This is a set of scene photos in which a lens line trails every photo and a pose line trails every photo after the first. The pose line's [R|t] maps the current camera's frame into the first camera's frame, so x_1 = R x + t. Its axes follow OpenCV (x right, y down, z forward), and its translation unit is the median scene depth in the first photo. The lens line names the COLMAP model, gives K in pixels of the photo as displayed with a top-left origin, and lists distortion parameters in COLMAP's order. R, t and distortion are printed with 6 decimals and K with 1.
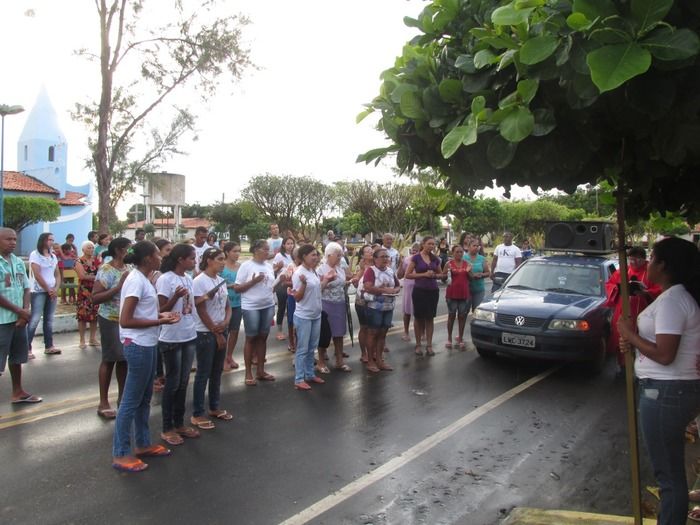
lens RADIAL K [[603.8, 0, 355.9], [0, 603.8, 262.0], [0, 0, 1]] dist [0.004570, -0.003520]
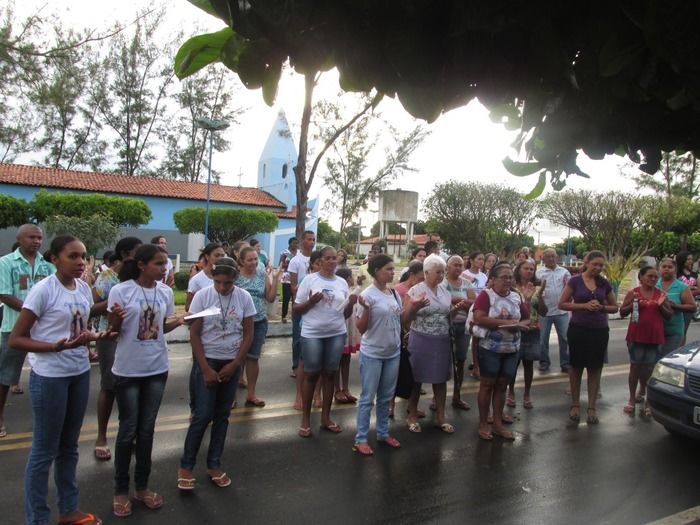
lens RADIAL K [[603.8, 0, 350.3], [0, 603.8, 257.2], [0, 0, 1]] dist [0.004570, -0.003520]
pose [[0.918755, 0.032298, -0.393505, 0.137156], [-0.047211, 0.998485, -0.028276, -0.002581], [0.391995, 0.044557, 0.918888, 0.243897]]
